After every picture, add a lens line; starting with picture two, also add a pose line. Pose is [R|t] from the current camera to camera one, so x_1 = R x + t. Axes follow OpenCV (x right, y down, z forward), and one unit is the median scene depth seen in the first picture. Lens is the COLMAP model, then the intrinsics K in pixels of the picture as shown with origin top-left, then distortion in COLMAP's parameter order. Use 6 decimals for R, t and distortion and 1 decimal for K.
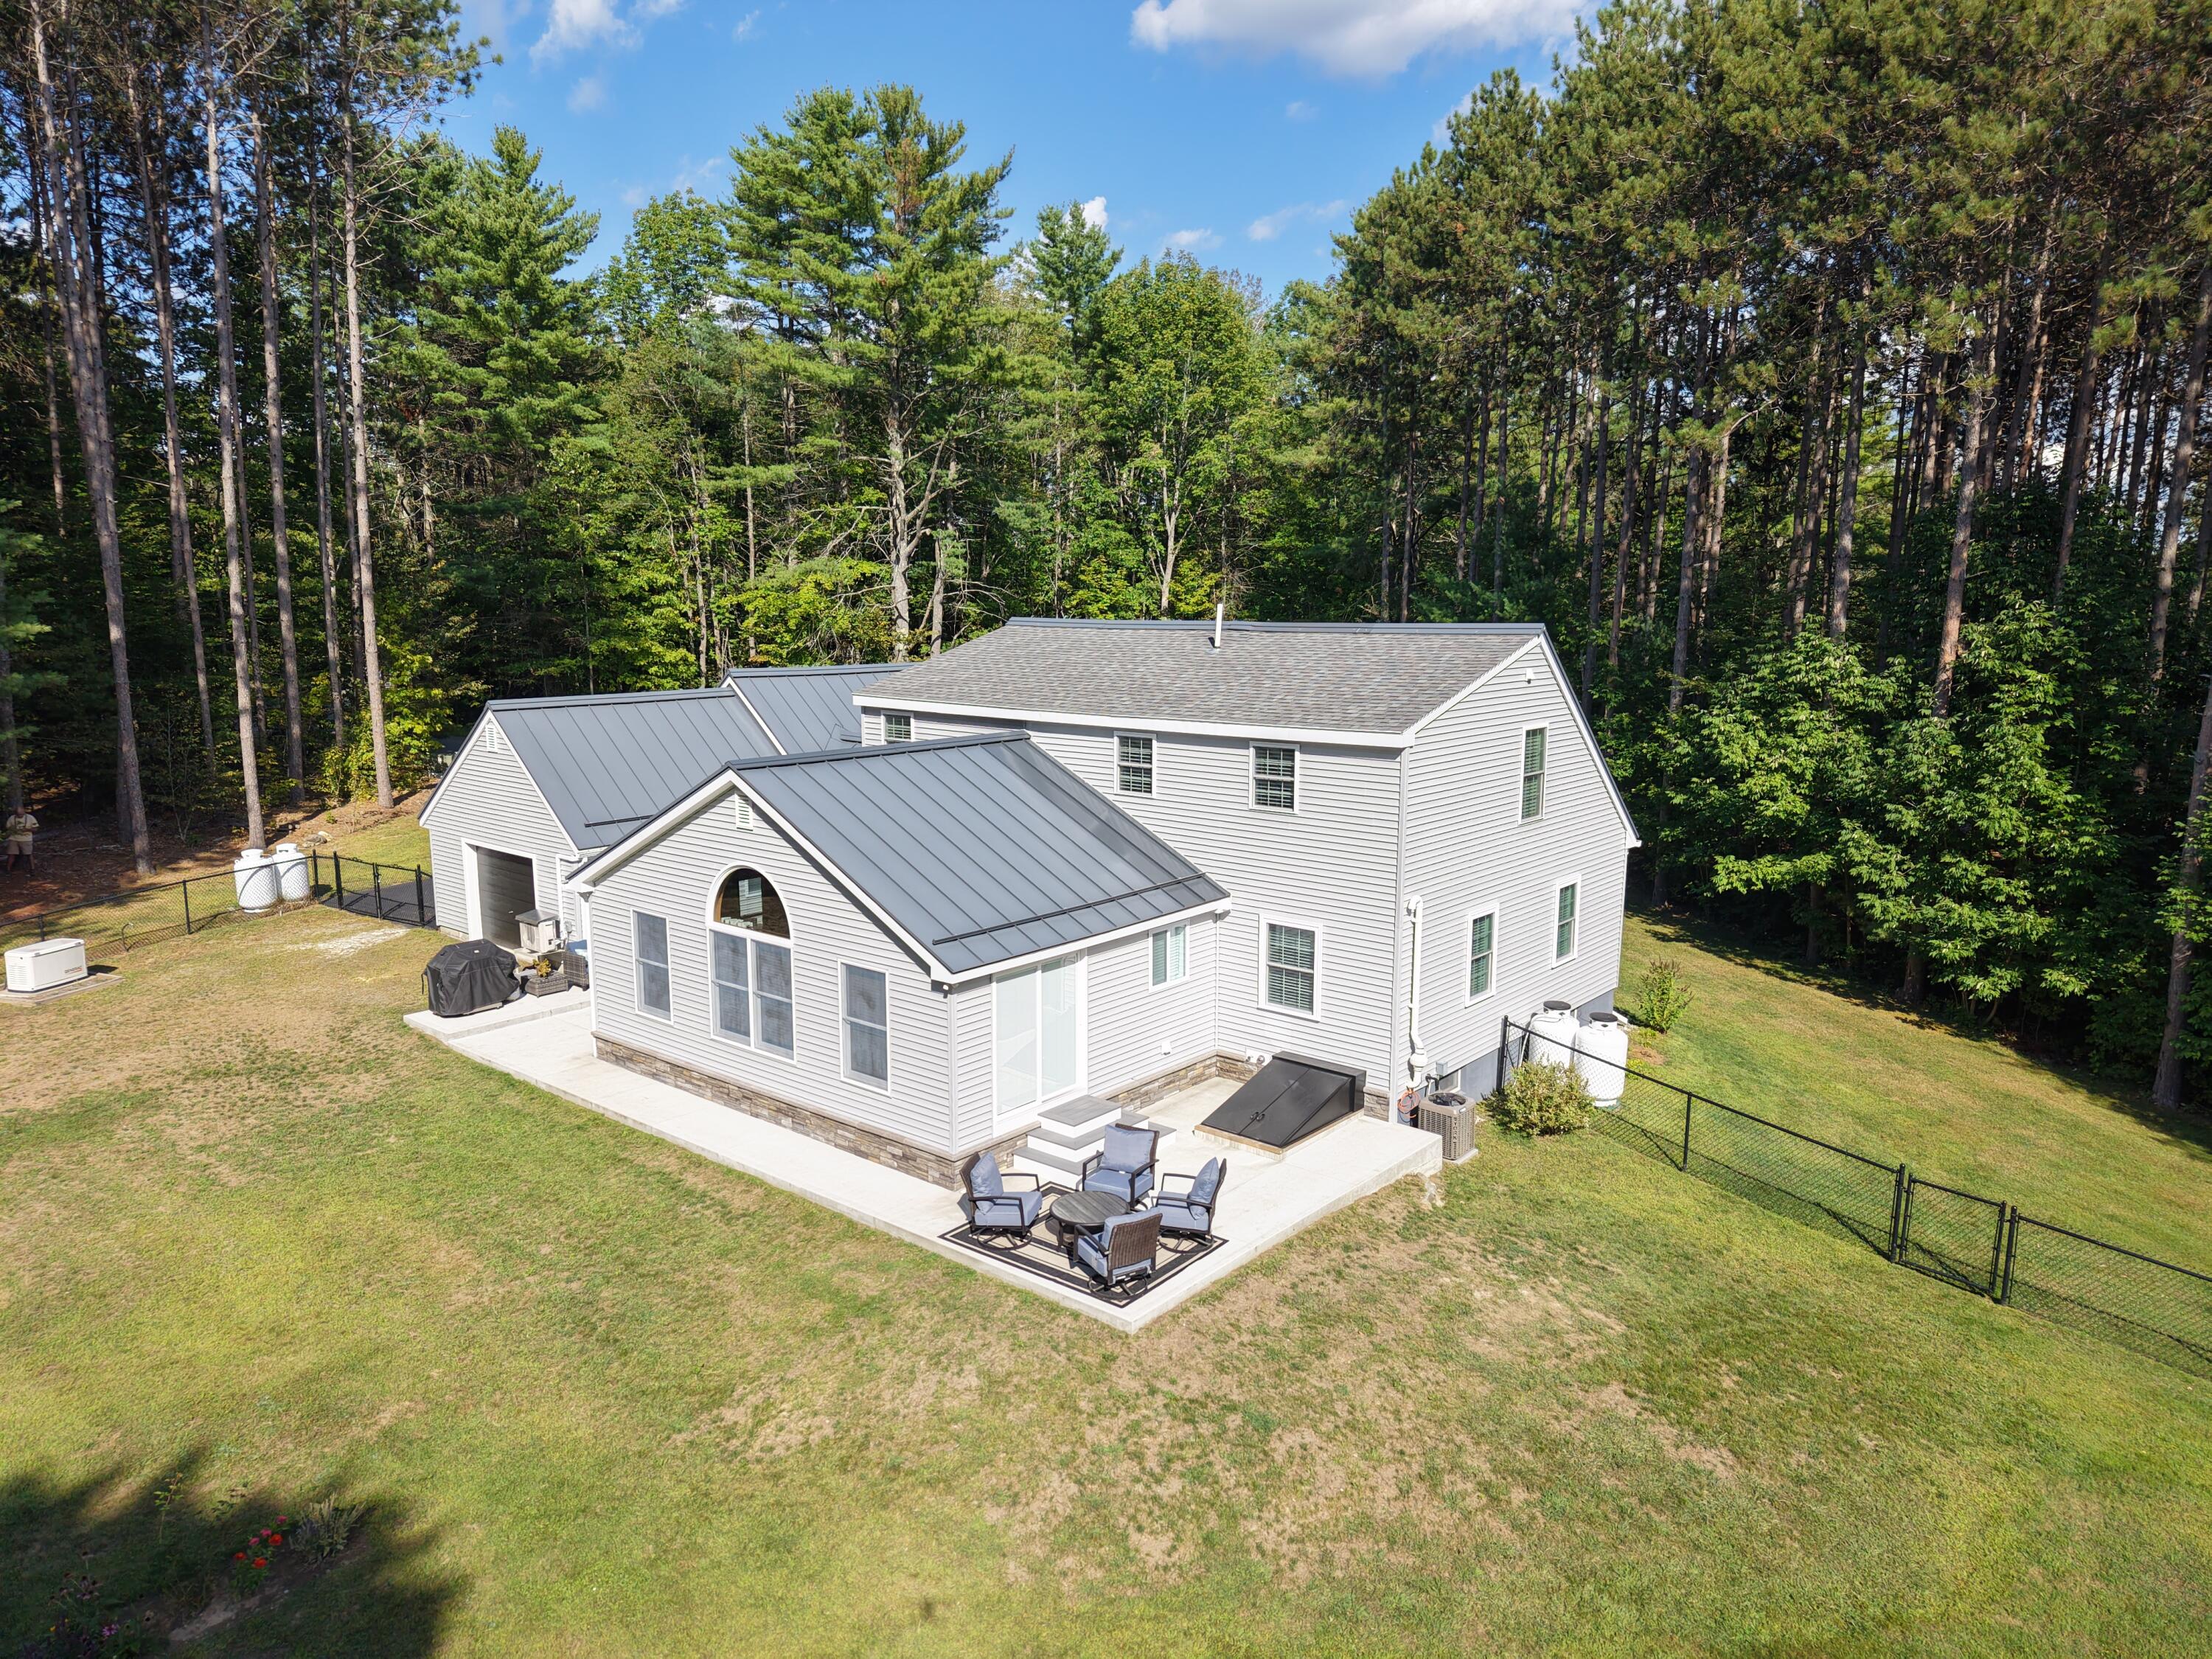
lens RADIAL K [[1477.7, 0, 1103.6], [0, 1477.7, 830.5], [0, 0, 1]] dist [0.010455, -0.003624]
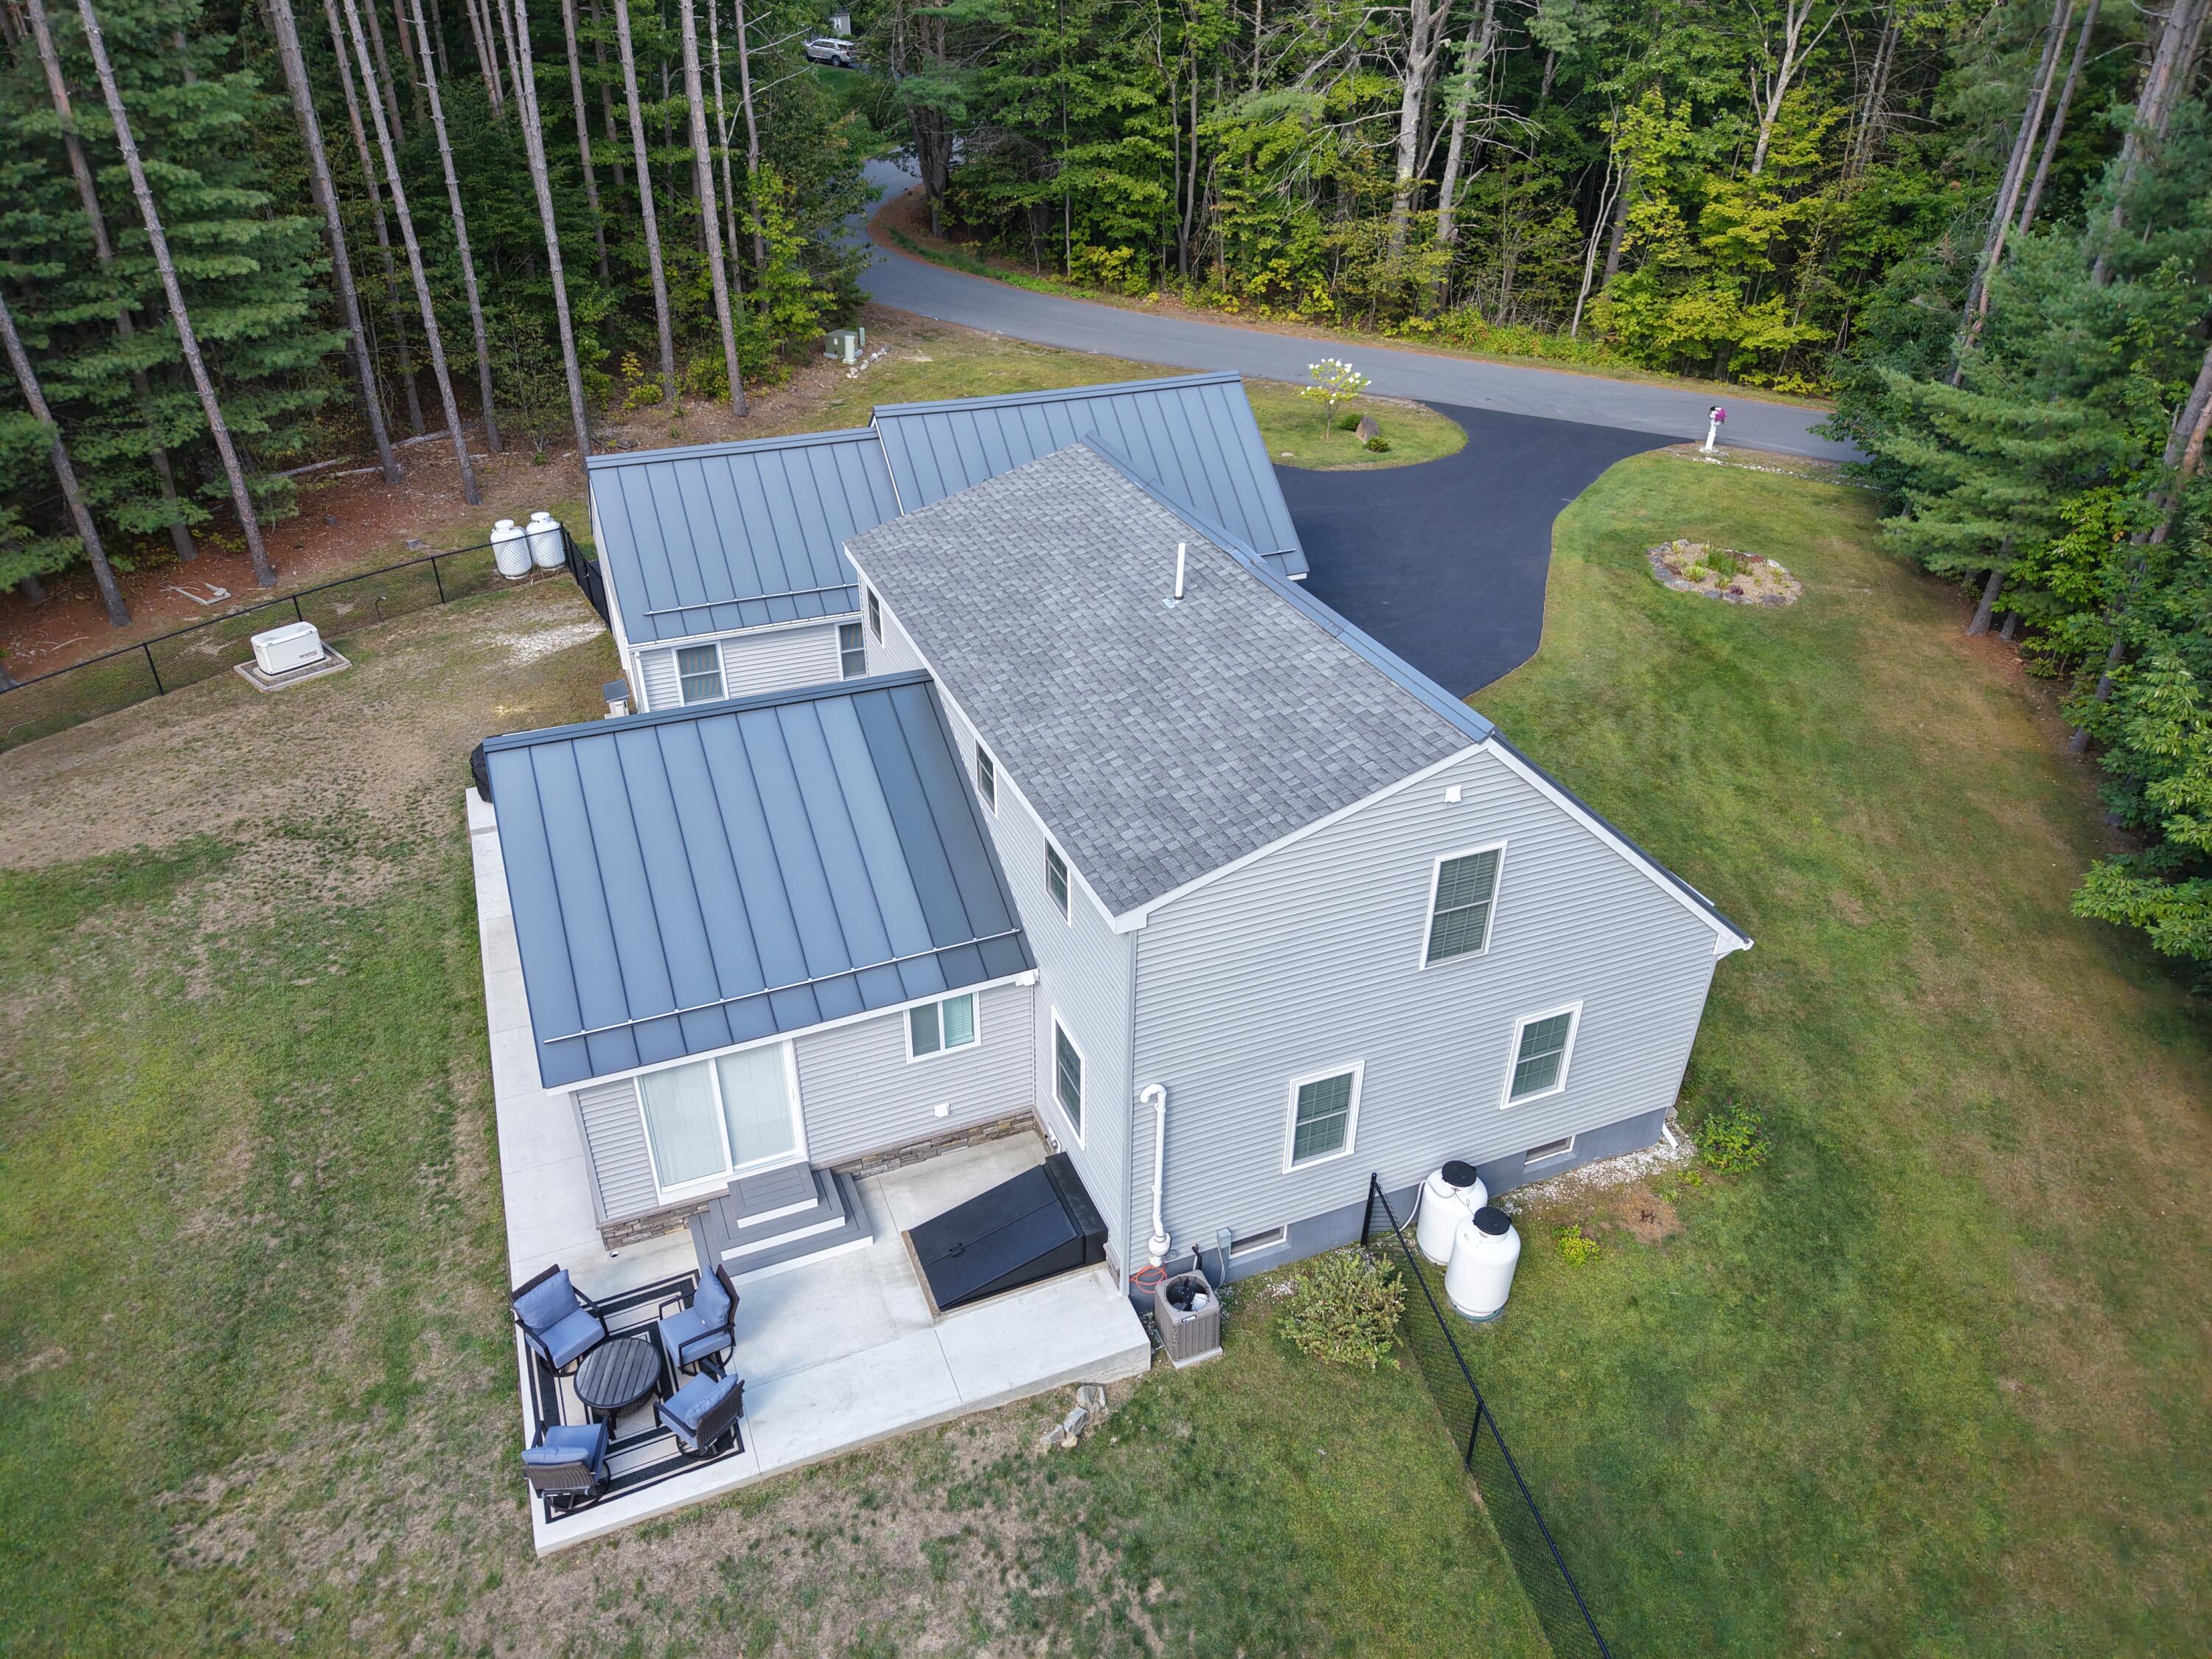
lens RADIAL K [[1476.0, 0, 1105.5], [0, 1476.0, 826.5], [0, 0, 1]] dist [0.020861, -0.017200]
pose [[0.886873, 0.245384, -0.391462, 0.460585], [-0.080886, 0.916677, 0.391358, -0.385634], [0.454877, -0.315421, 0.832824, 0.378581]]
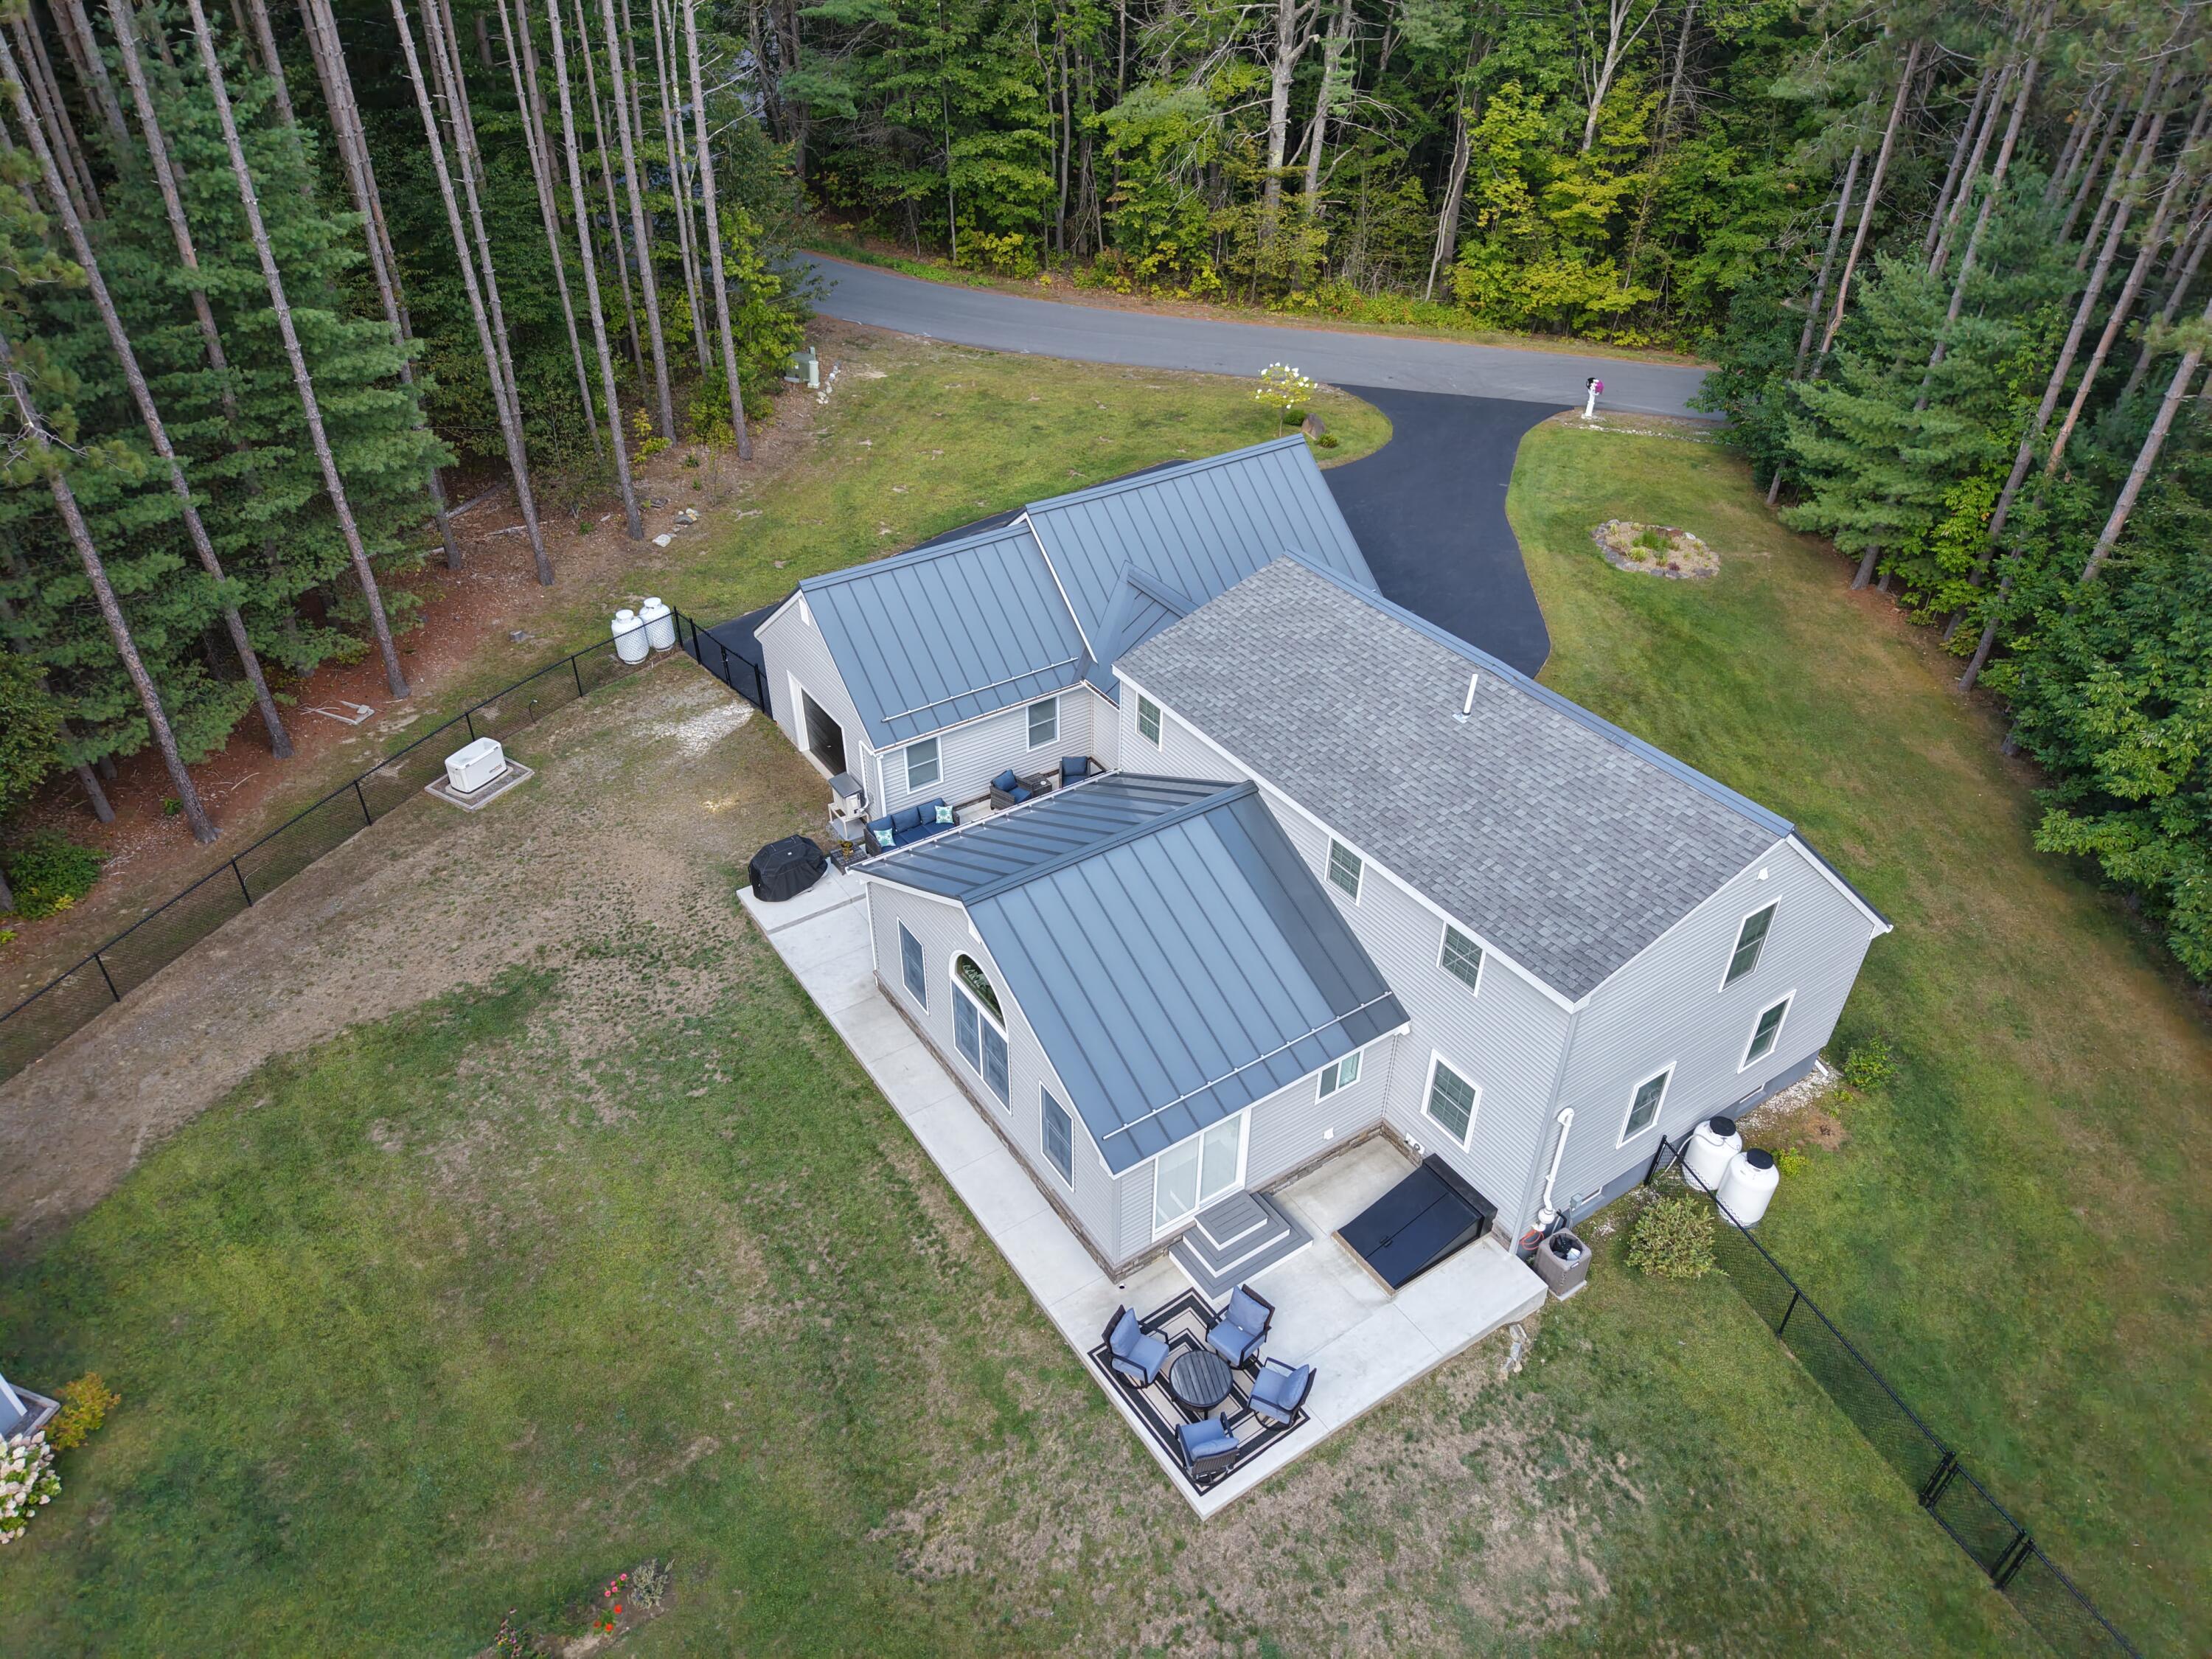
lens RADIAL K [[1476.0, 0, 1105.5], [0, 1476.0, 826.5], [0, 0, 1]] dist [0.020861, -0.017200]
pose [[0.962175, 0.166699, -0.215476, 0.087155], [-0.053531, 0.891206, 0.450429, -0.599918], [0.267120, -0.421857, 0.866420, 0.069960]]
